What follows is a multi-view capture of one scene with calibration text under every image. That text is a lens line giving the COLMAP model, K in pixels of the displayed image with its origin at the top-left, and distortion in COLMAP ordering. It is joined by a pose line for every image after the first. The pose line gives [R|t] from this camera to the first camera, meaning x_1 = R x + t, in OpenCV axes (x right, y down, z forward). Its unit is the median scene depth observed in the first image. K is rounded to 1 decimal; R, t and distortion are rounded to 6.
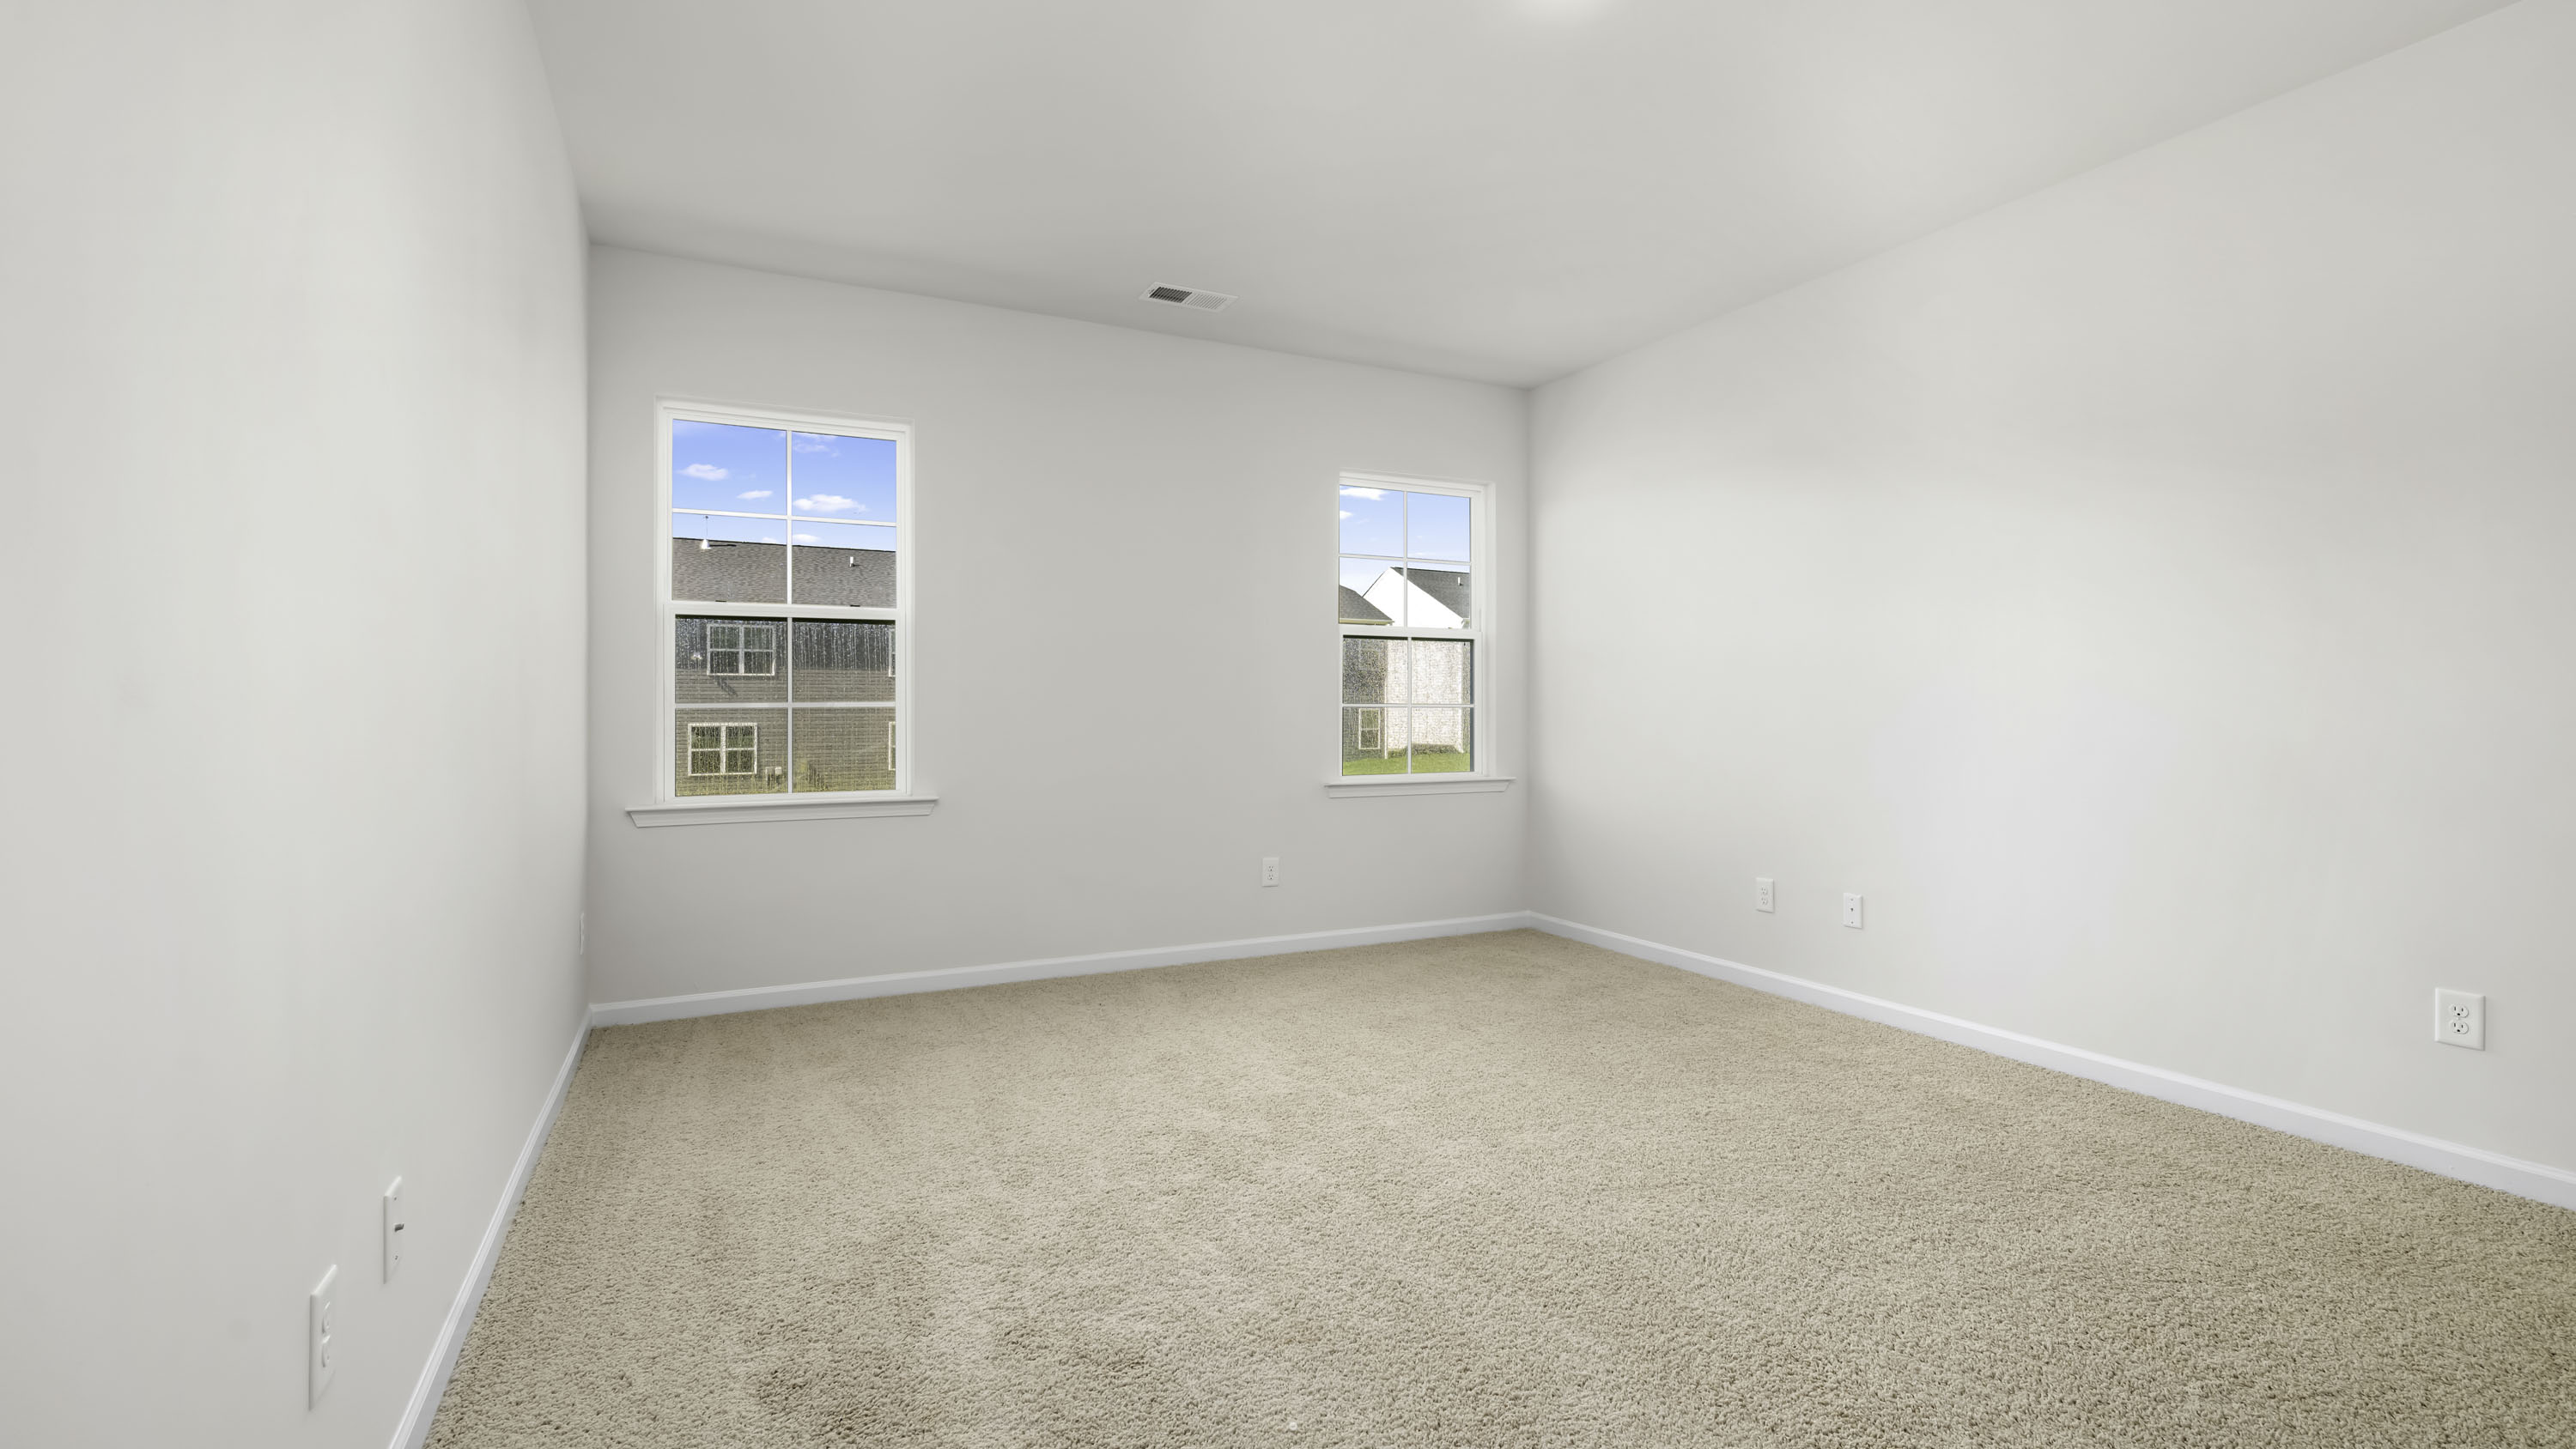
lens RADIAL K [[1152.3, 0, 1308.5], [0, 1152.3, 715.4], [0, 0, 1]] dist [0.002314, -0.000751]
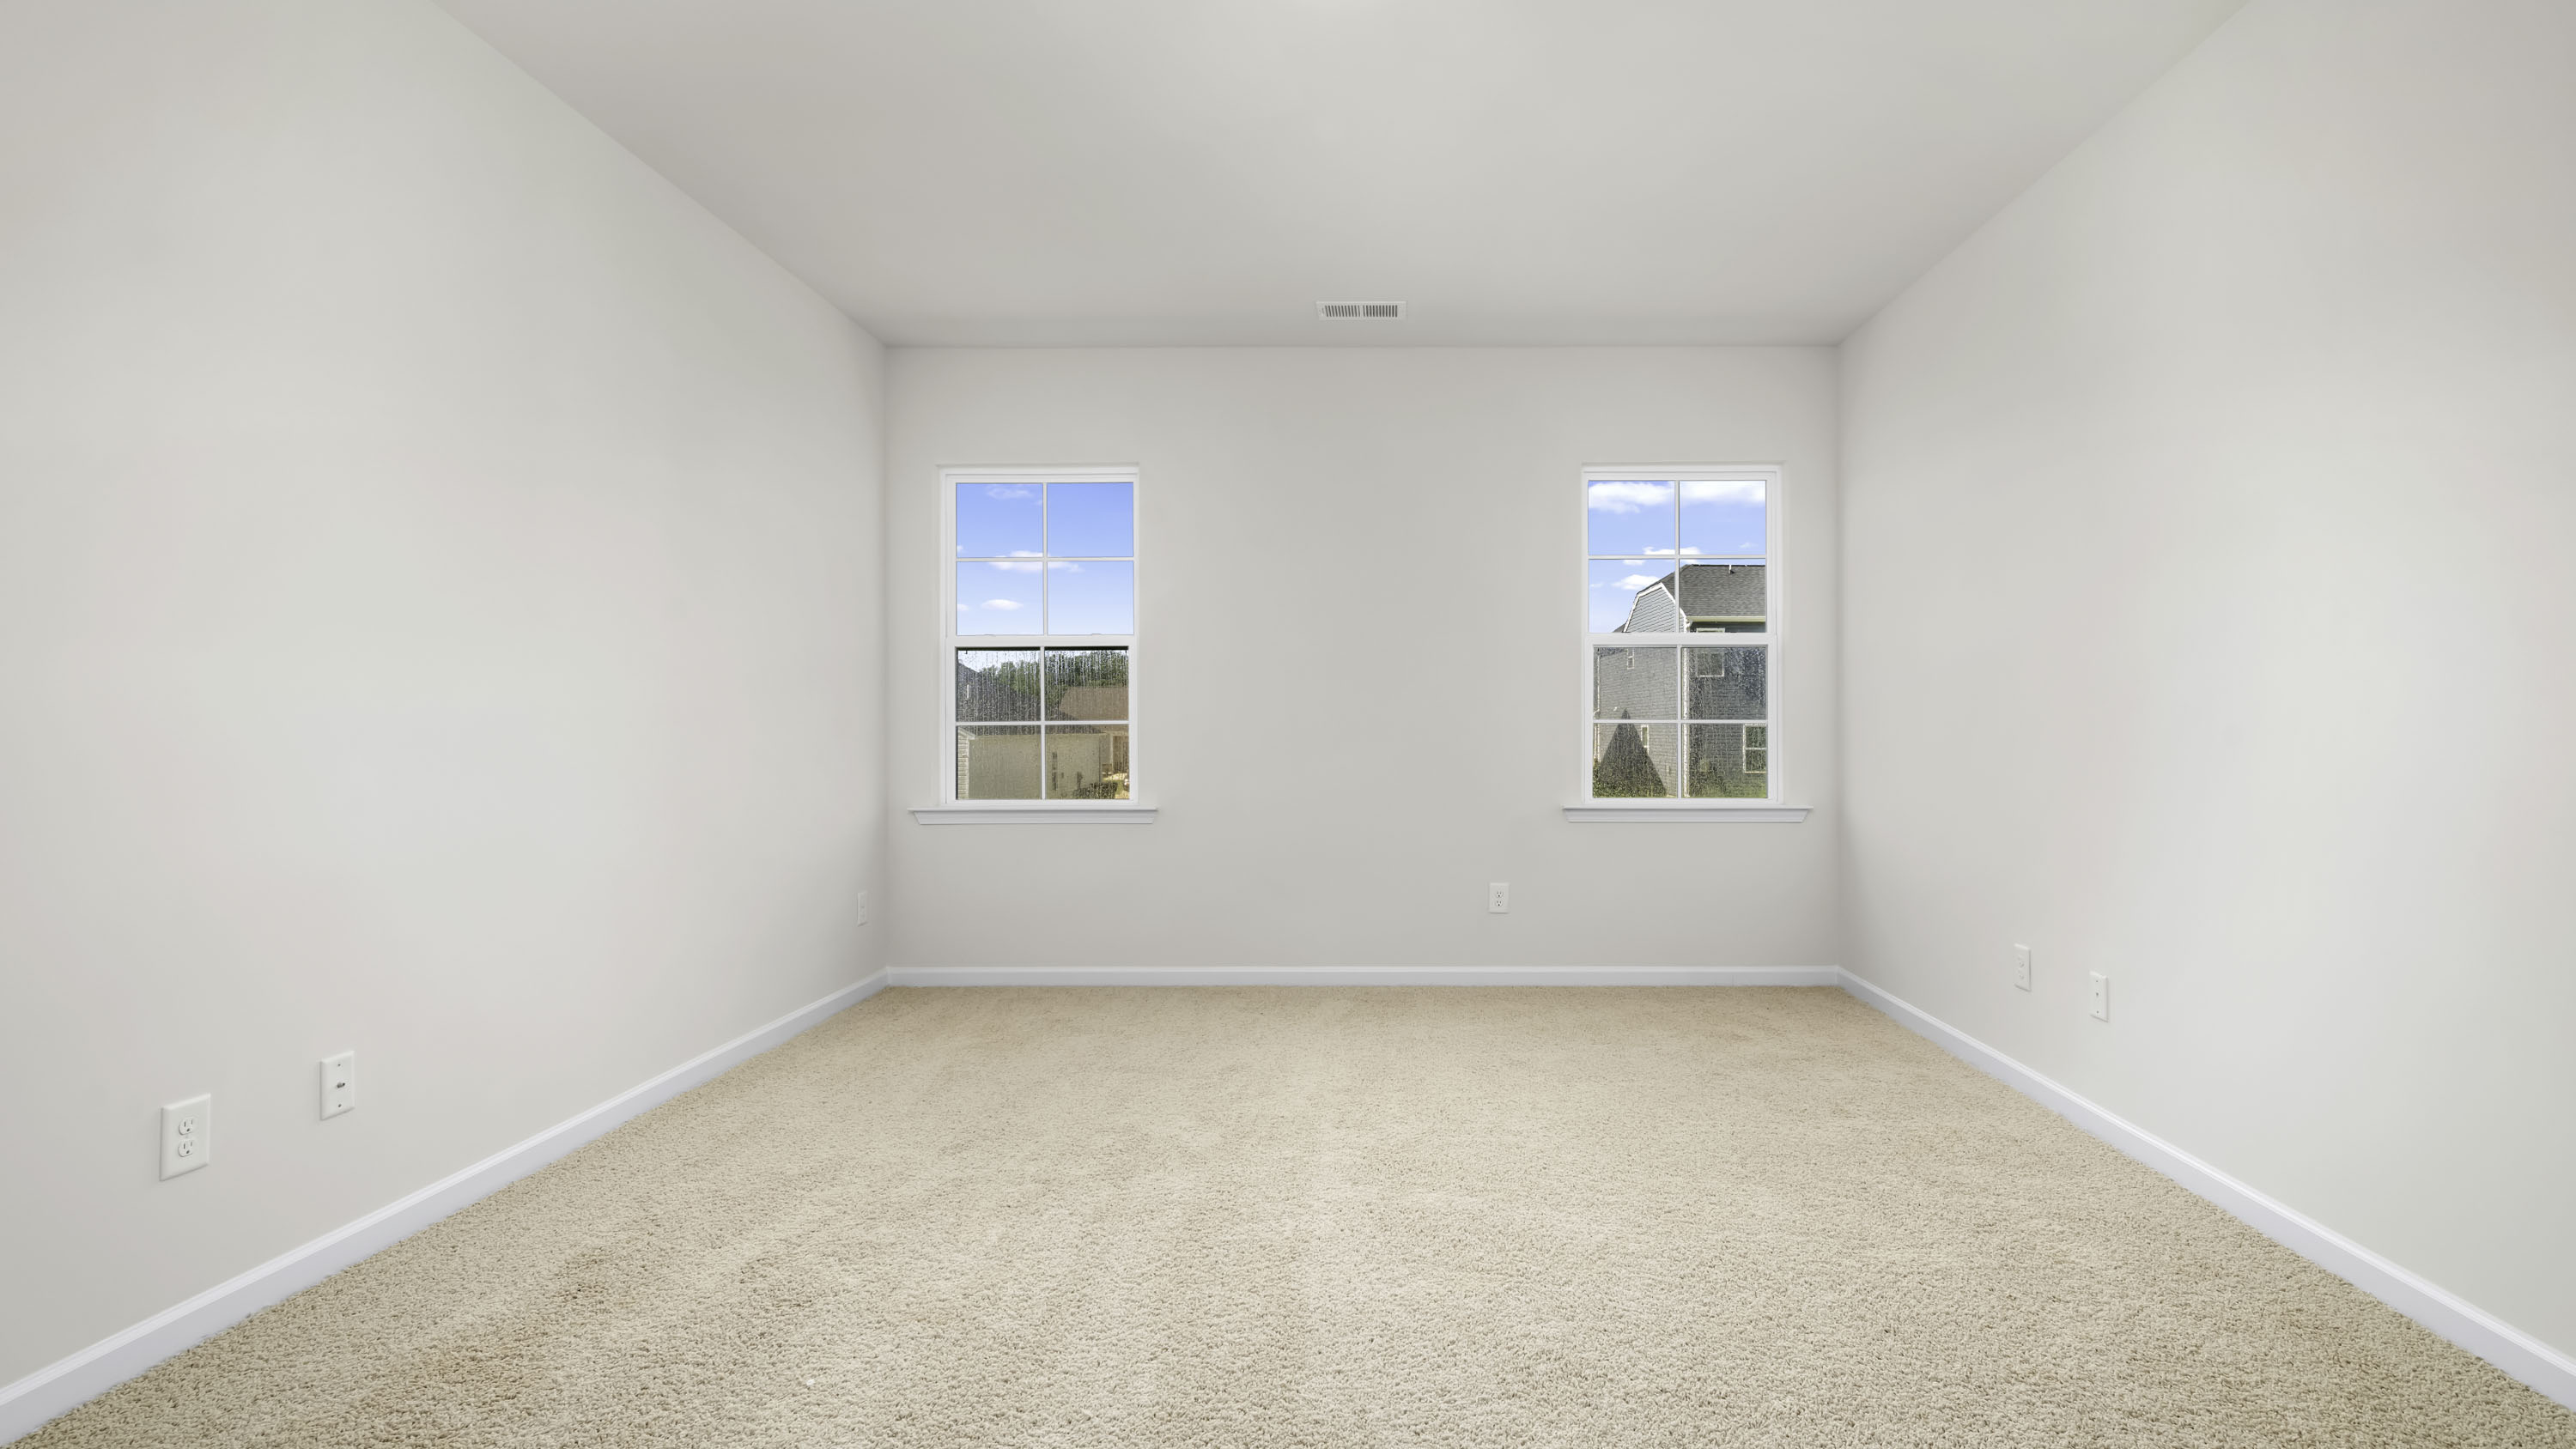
lens RADIAL K [[1179.7, 0, 1288.0], [0, 1179.7, 724.5], [0, 0, 1]] dist [0.001529, -0.000188]
pose [[0.891504, -0.000571, -0.453012, 0.322262], [-0.002013, 0.999984, -0.005222, -0.001730], [0.453007, 0.005568, 0.891489, 0.071667]]
